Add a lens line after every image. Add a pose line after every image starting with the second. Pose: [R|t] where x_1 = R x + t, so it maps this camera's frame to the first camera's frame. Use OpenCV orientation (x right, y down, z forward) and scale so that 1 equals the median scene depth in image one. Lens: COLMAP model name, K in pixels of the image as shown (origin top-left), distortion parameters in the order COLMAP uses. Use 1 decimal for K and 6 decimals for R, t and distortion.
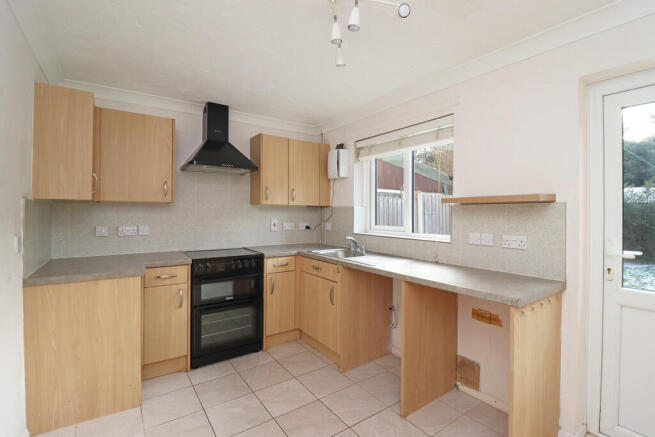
lens RADIAL K [[300.7, 0, 331.3], [0, 300.7, 213.7], [0, 0, 1]] dist [-0.011531, -0.002570]
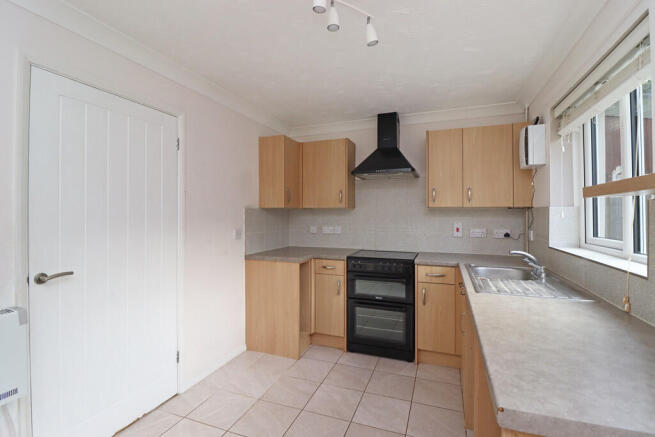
lens RADIAL K [[300.7, 0, 331.8], [0, 300.7, 215.2], [0, 0, 1]] dist [-0.011531, -0.002570]
pose [[0.557810, -0.003795, -0.829960, 0.413219], [-0.002452, 0.999978, -0.006220, 0.000377], [0.829965, 0.005505, 0.557788, 0.263568]]
